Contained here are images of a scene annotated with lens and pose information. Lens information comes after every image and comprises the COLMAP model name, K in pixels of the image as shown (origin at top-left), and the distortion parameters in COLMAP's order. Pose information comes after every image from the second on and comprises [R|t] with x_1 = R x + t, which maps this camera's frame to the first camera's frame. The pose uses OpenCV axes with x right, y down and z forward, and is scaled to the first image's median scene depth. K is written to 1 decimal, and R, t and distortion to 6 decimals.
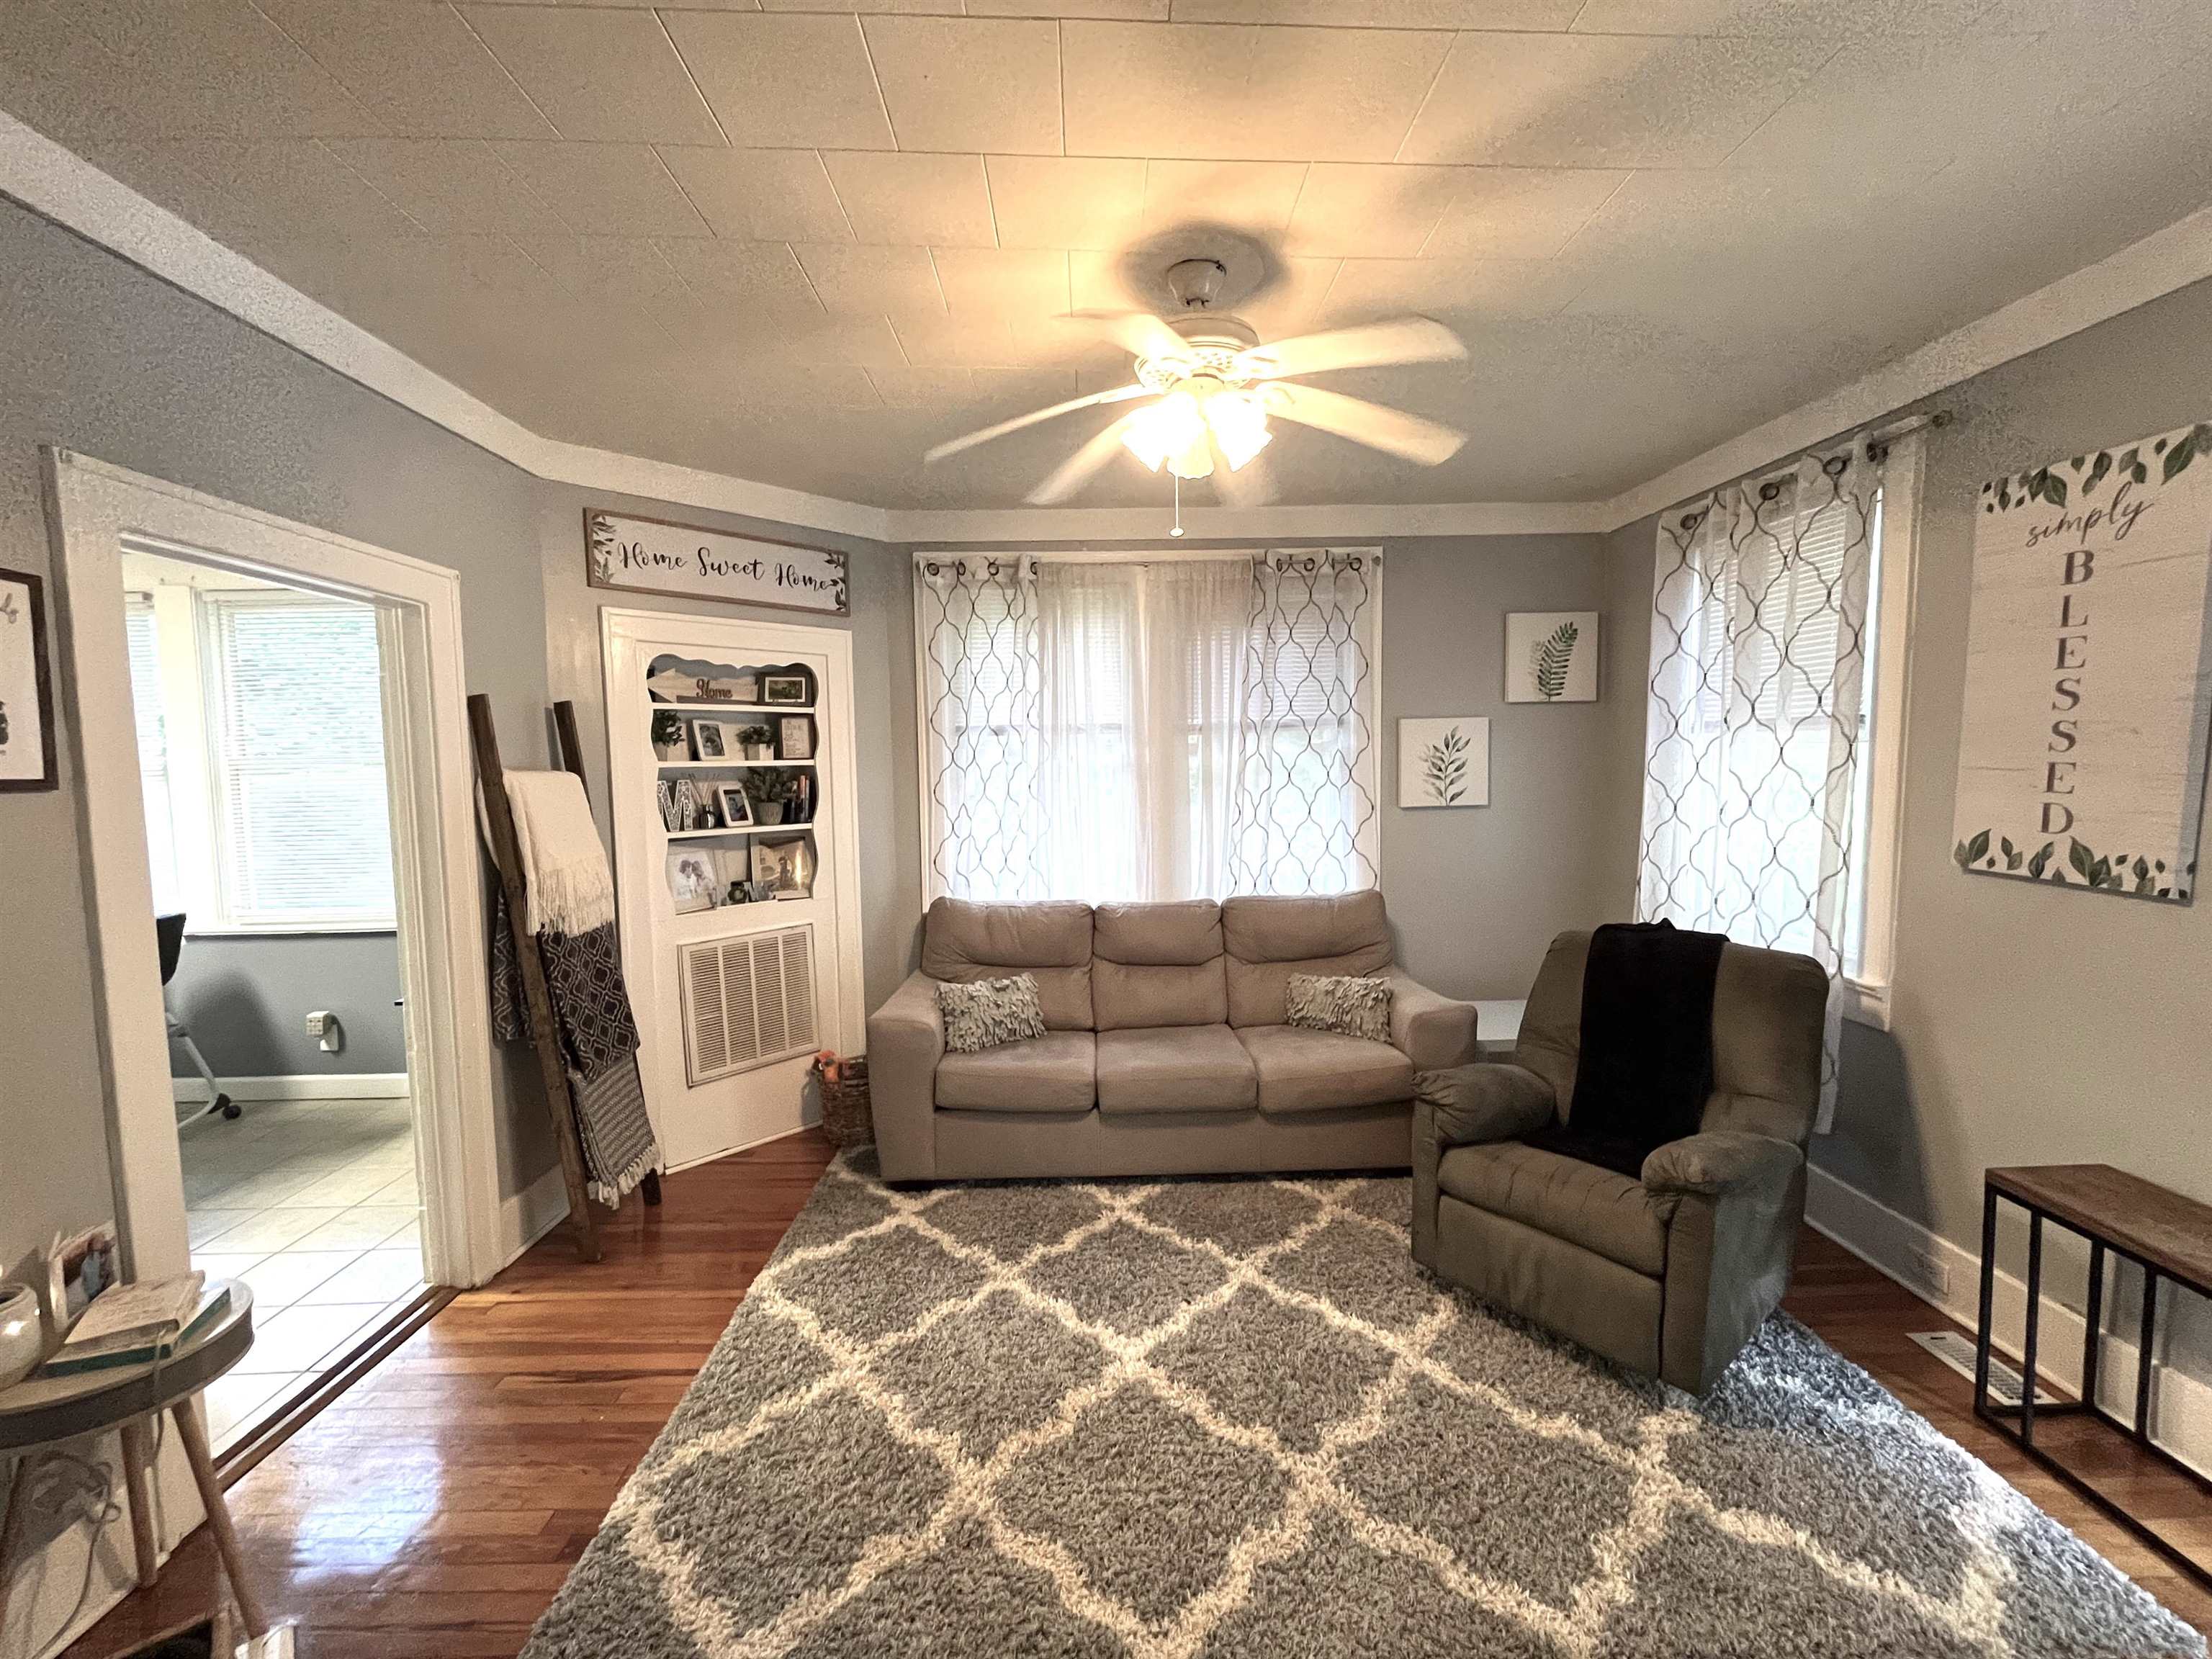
lens RADIAL K [[900.3, 0, 1106.0], [0, 900.3, 829.5], [0, 0, 1]] dist [-0.001158, 0.000009]
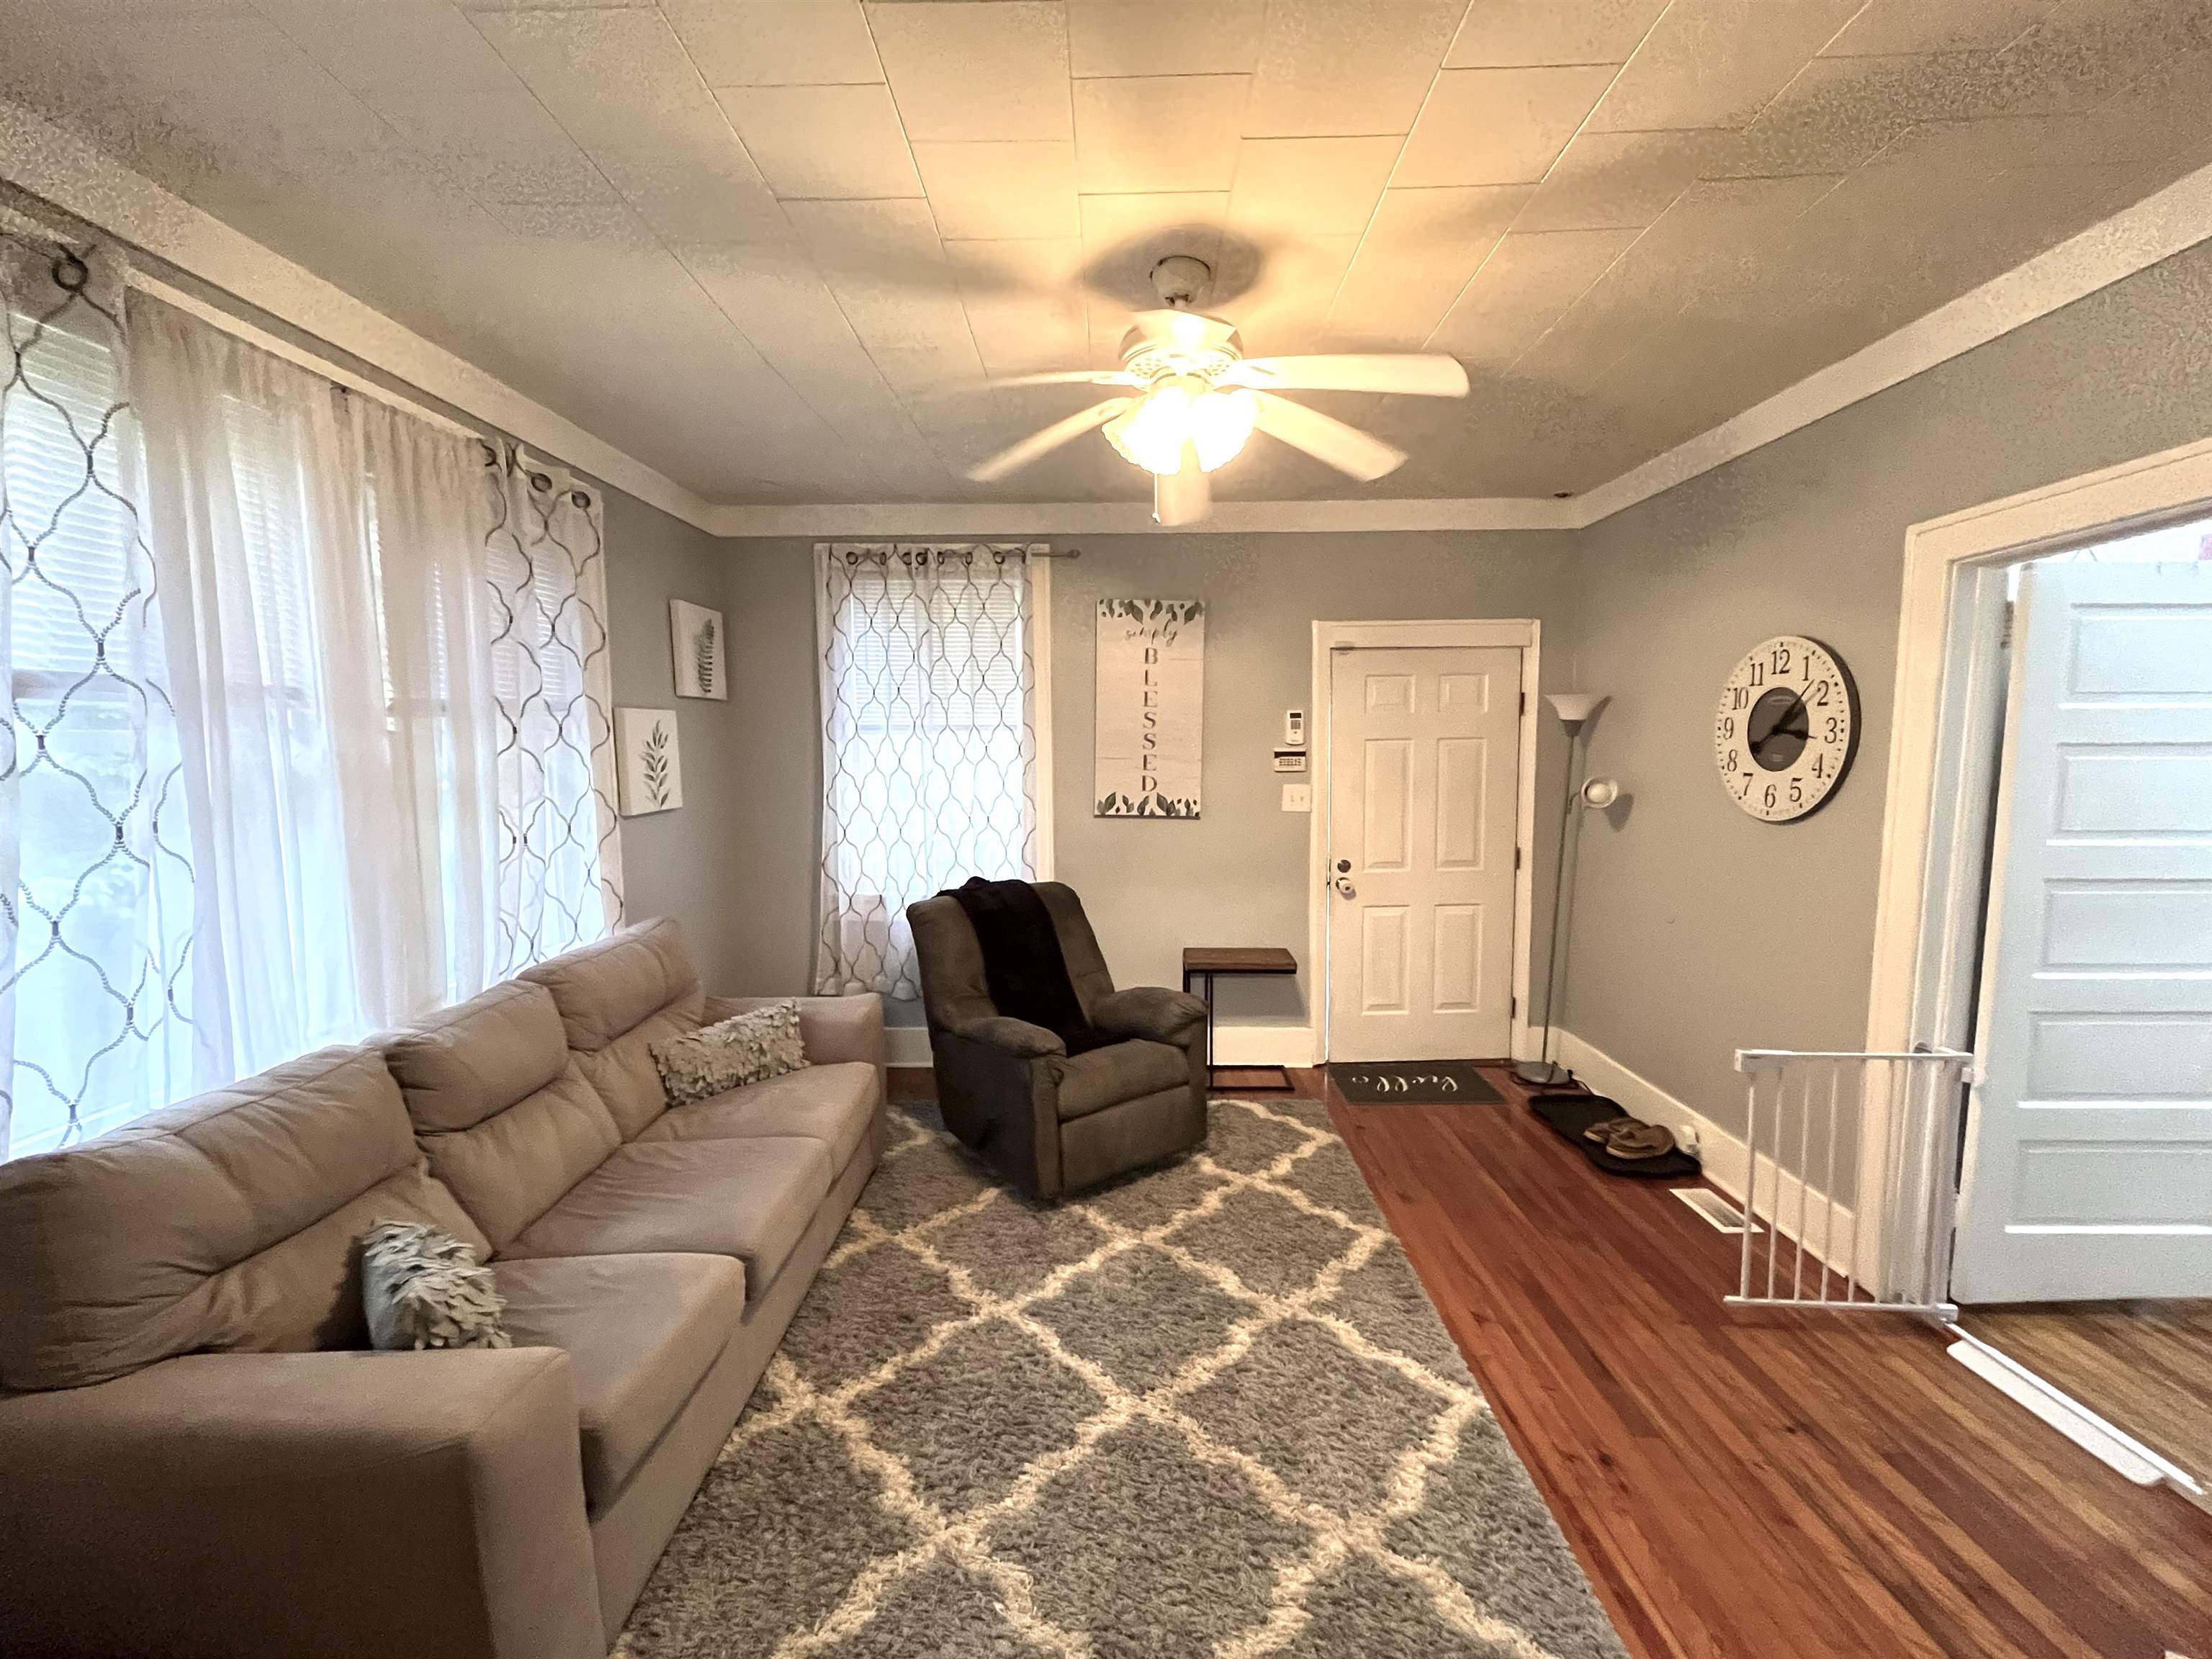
lens RADIAL K [[900.3, 0, 1106.0], [0, 900.3, 829.5], [0, 0, 1]] dist [-0.001158, 0.000009]
pose [[0.033755, -0.084164, 0.995880, -0.844686], [0.085415, 0.993045, 0.081030, -0.074555], [-0.995774, 0.082328, 0.040709, 0.956690]]
